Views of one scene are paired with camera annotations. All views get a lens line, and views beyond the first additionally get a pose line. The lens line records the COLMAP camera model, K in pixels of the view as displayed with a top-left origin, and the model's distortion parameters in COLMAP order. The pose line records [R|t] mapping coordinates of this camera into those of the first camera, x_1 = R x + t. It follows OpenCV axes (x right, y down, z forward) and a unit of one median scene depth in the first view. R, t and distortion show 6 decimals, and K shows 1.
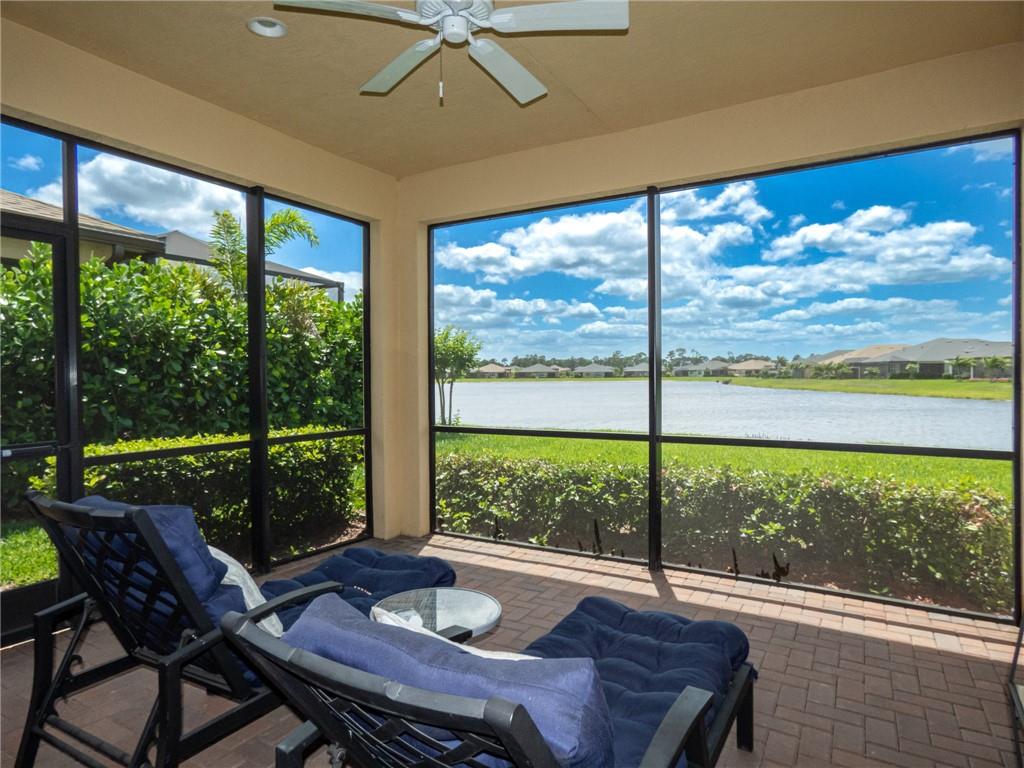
lens RADIAL K [[614.0, 0, 512.0], [0, 614.0, 384.0], [0, 0, 1]] dist [-0.033615, 0.001193]
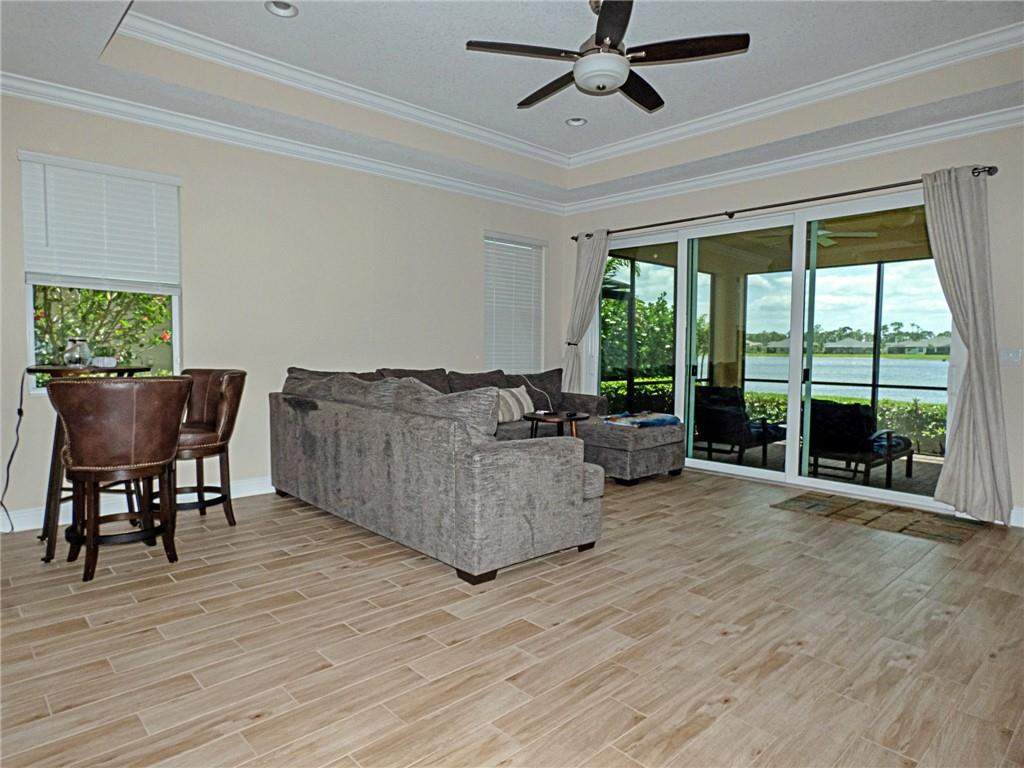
lens RADIAL K [[606.1, 0, 512.0], [0, 606.1, 384.0], [0, 0, 1]] dist [0.003833, 0.000642]
pose [[0.957072, 0.034997, -0.287728, -0.319745], [-0.021783, 0.998561, 0.048999, 0.015534], [0.289029, -0.040628, 0.956458, -1.197351]]
